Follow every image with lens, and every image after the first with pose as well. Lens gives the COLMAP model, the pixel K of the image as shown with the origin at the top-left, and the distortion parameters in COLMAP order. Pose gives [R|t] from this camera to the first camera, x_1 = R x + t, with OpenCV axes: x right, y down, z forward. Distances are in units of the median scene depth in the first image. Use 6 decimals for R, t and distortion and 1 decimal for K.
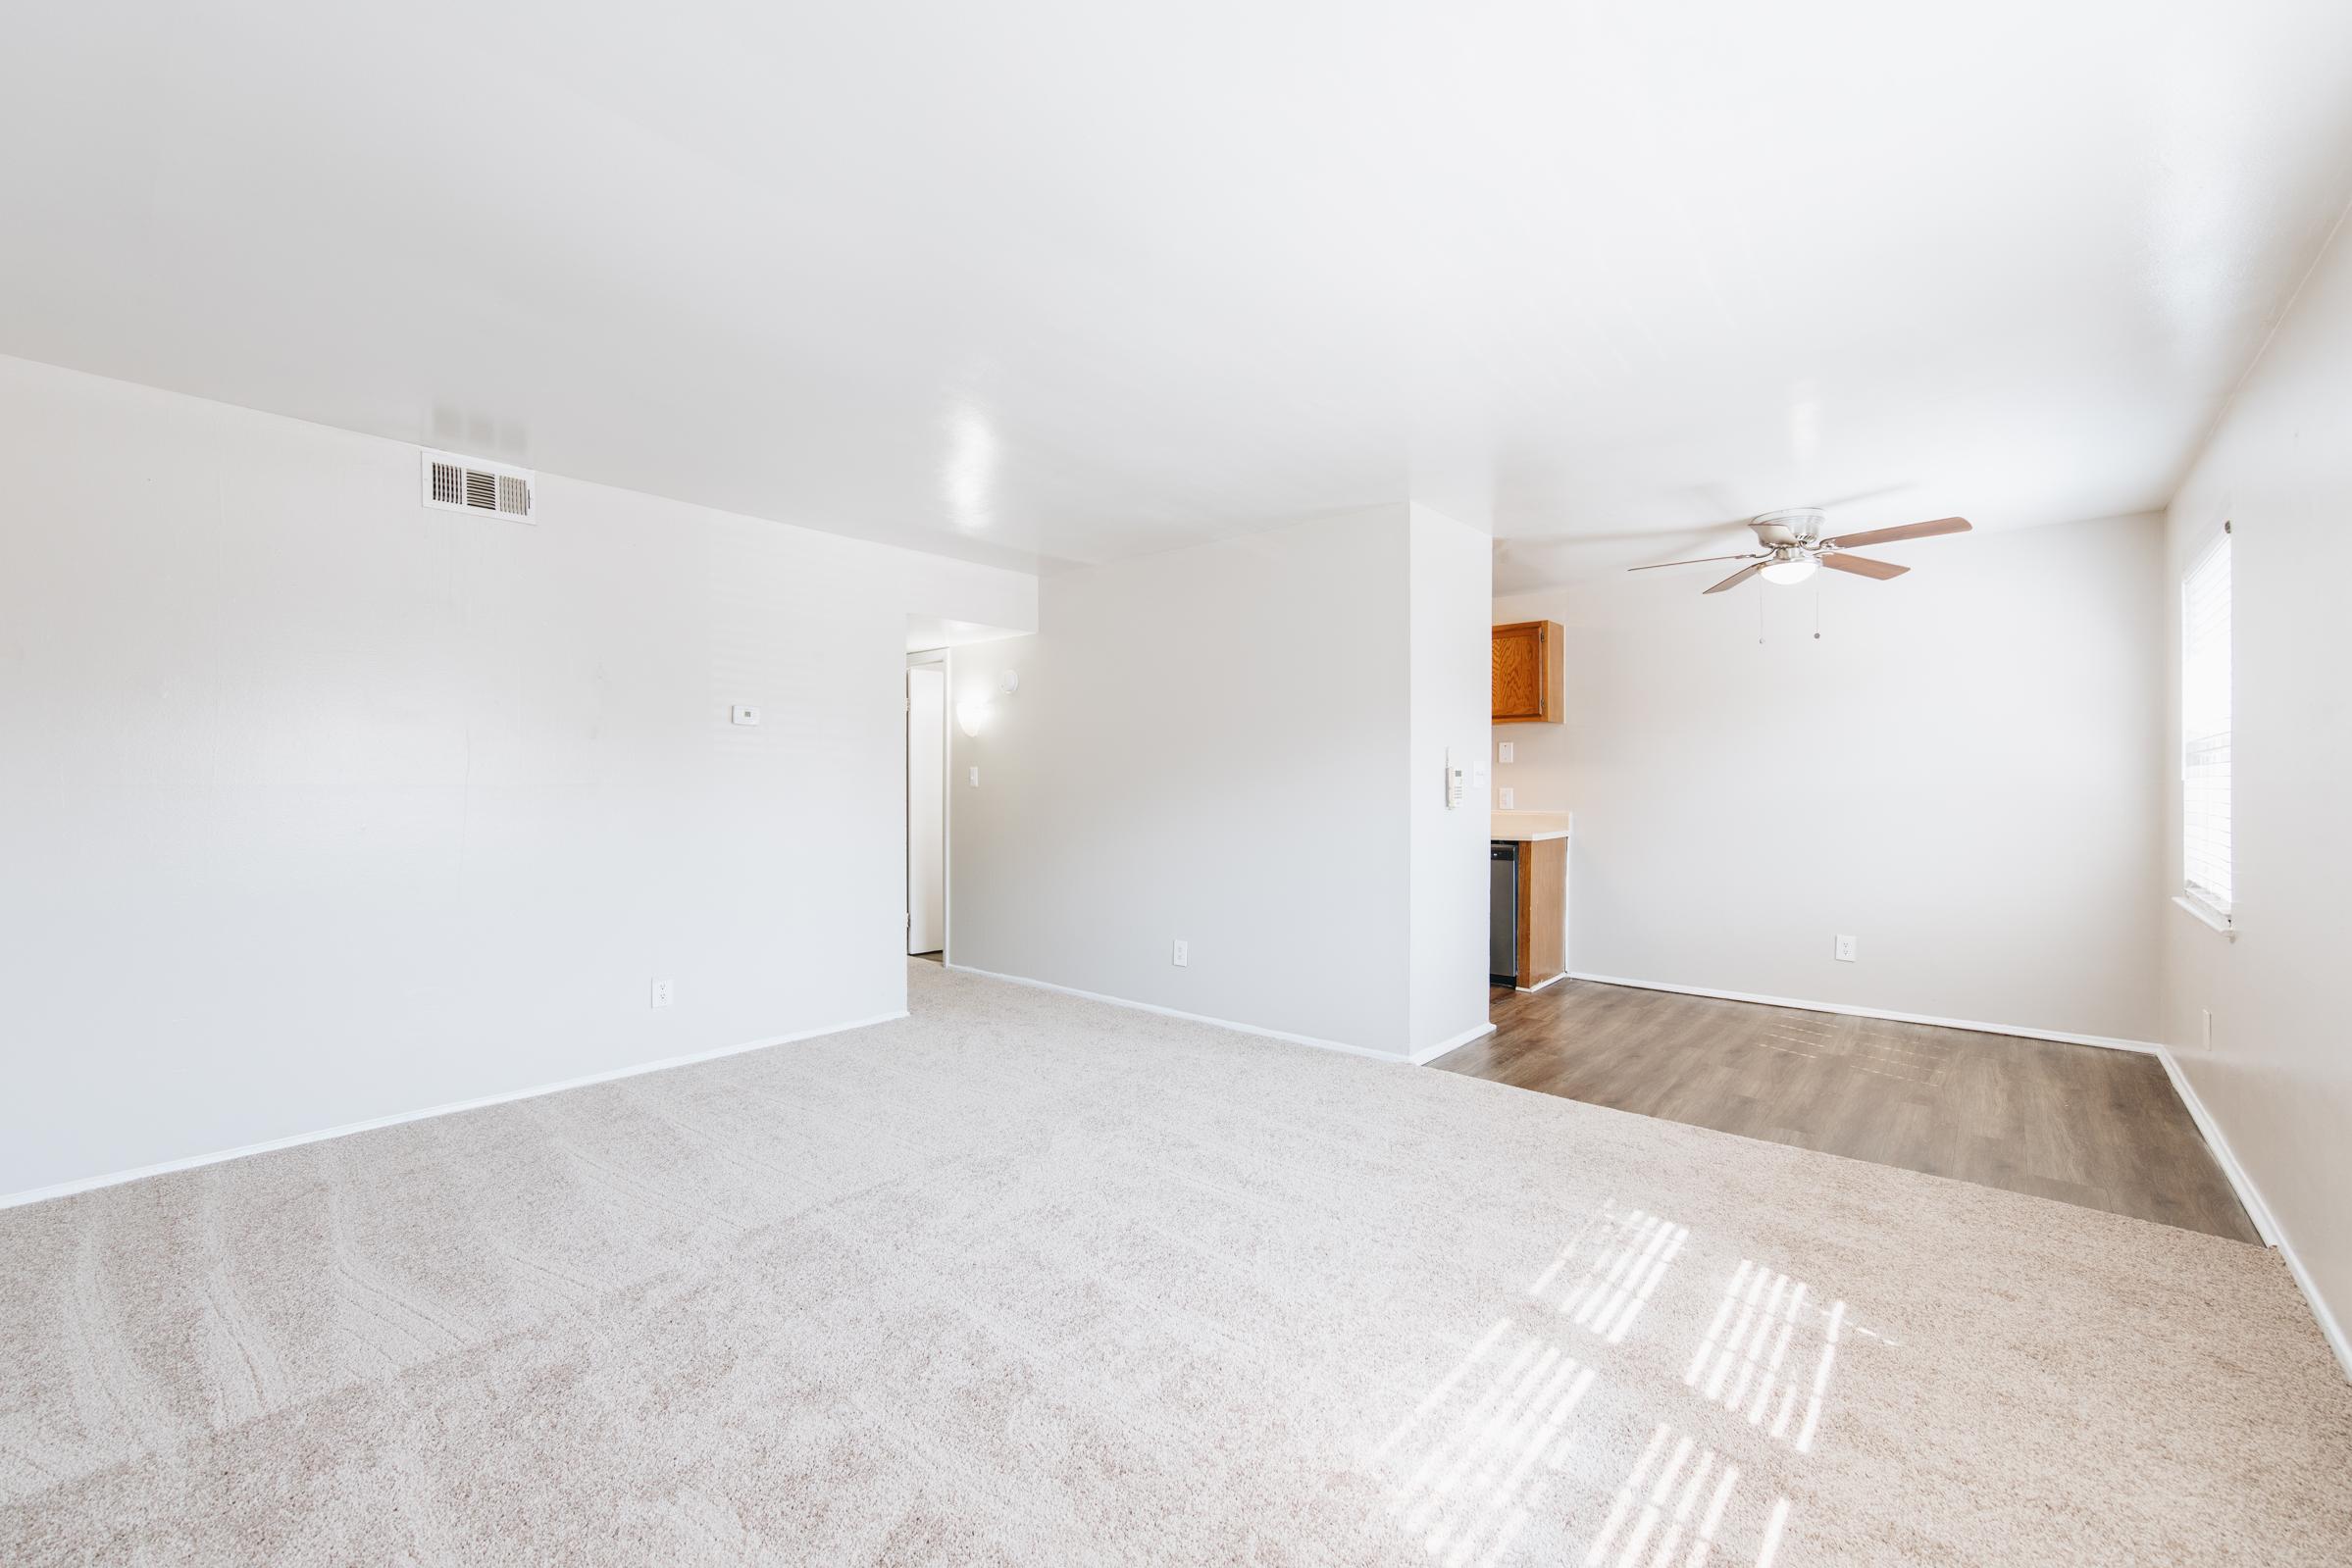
lens RADIAL K [[965.3, 0, 1161.0], [0, 965.3, 786.7], [0, 0, 1]] dist [-0.002263, 0.001549]
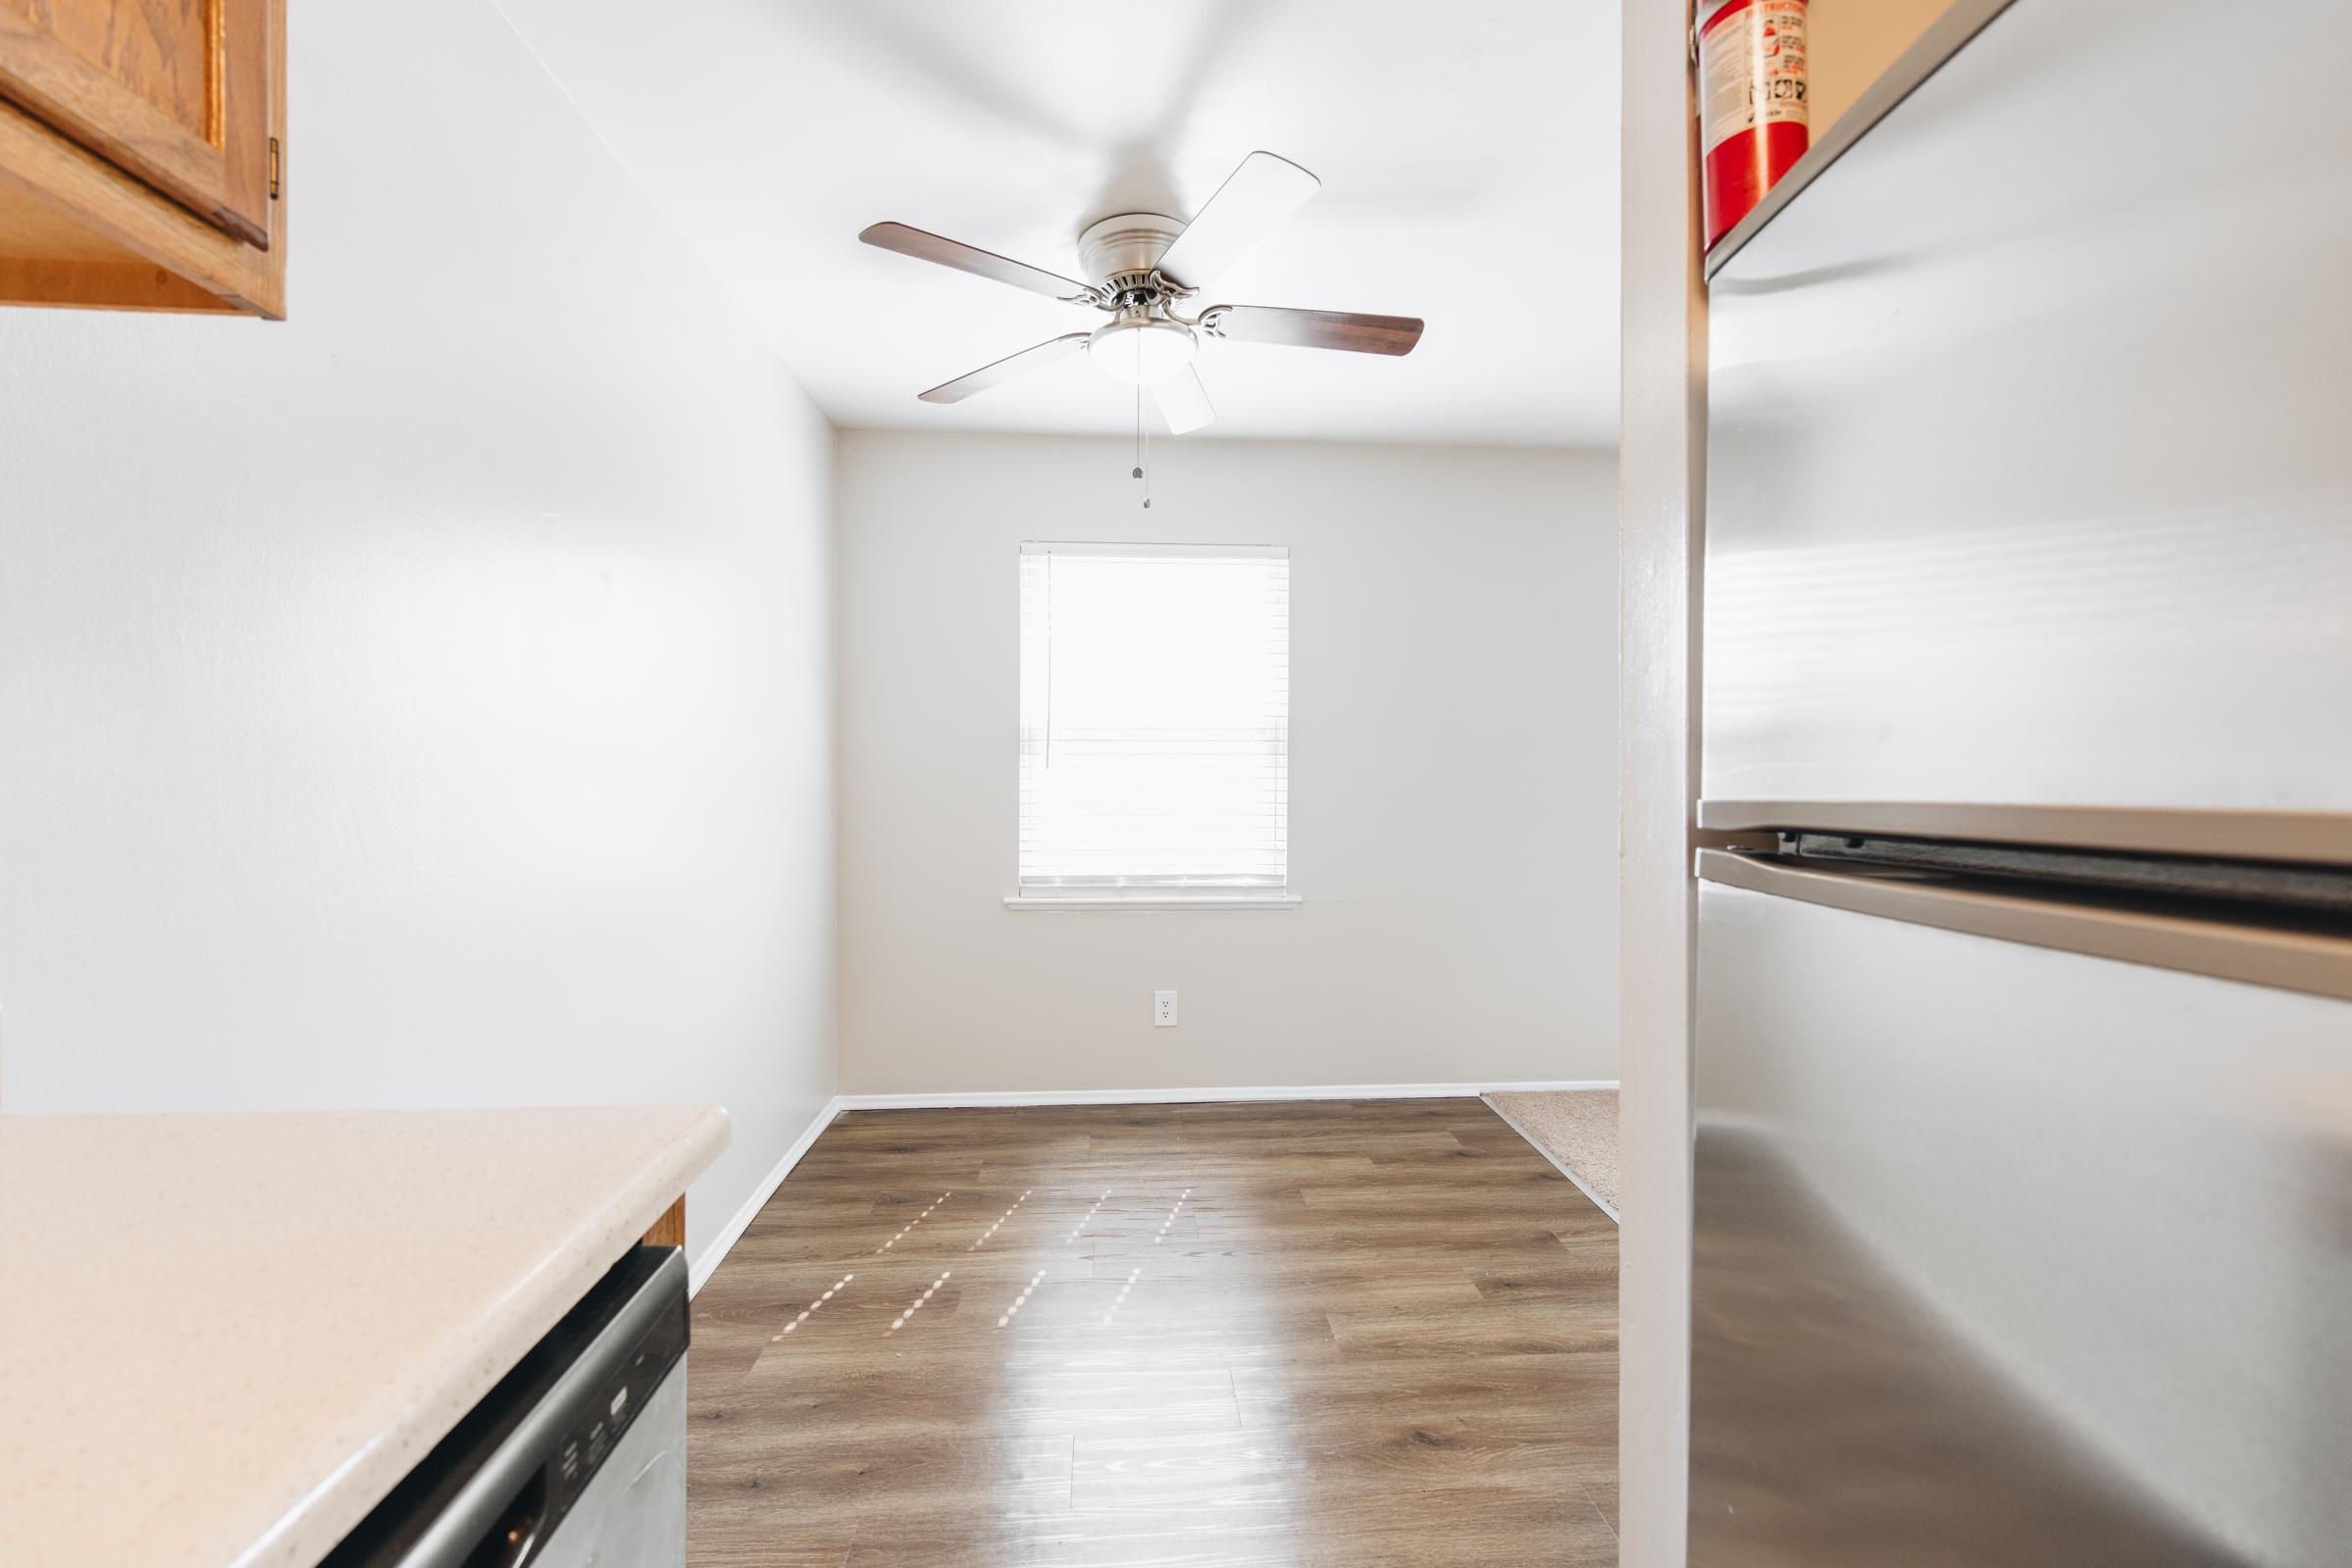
lens RADIAL K [[1058.0, 0, 1055.2], [0, 1058.0, 766.8], [0, 0, 1]] dist [0.002637, 0.000081]
pose [[-0.724987, 0.004608, 0.688747, 0.377216], [0.004993, 0.999987, -0.001435, -0.005273], [-0.688745, 0.002398, -0.725000, 1.838166]]
